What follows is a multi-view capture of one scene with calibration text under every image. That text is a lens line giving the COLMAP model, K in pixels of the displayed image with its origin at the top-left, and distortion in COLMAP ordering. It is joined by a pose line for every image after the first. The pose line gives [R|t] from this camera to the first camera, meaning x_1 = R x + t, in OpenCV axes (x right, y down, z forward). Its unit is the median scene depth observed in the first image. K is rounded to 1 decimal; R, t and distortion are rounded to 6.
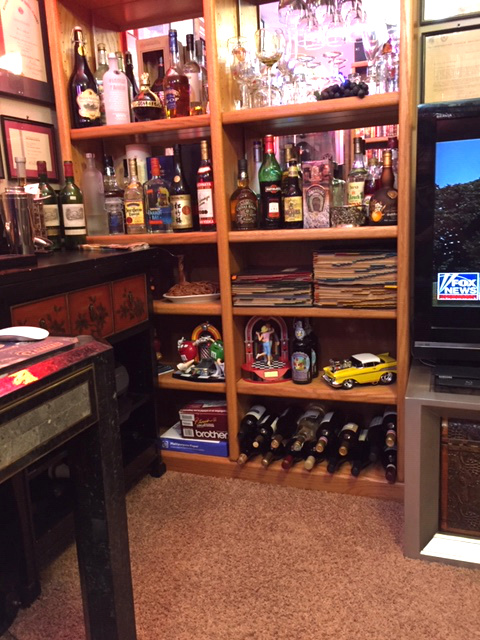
lens RADIAL K [[549.9, 0, 237.5], [0, 549.9, 313.7], [0, 0, 1]] dist [0.068334, -0.086916]
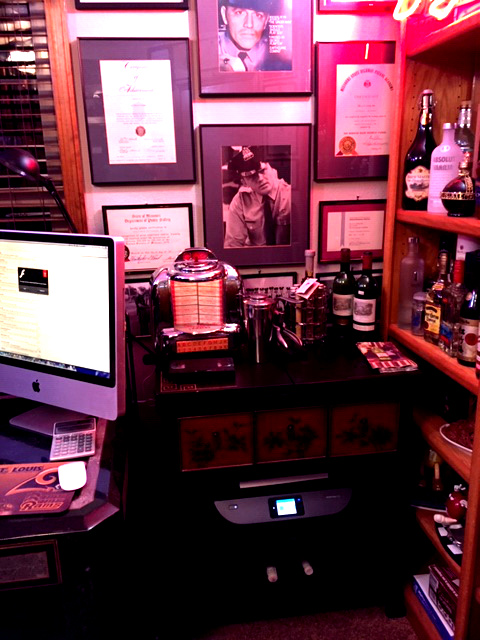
lens RADIAL K [[549.9, 0, 237.5], [0, 549.9, 318.3], [0, 0, 1]] dist [0.068334, -0.086916]
pose [[0.480712, 0.267657, -0.835031, 0.373262], [-0.164408, 0.962899, 0.213997, -0.324180], [0.861328, 0.034415, 0.506882, 0.352824]]
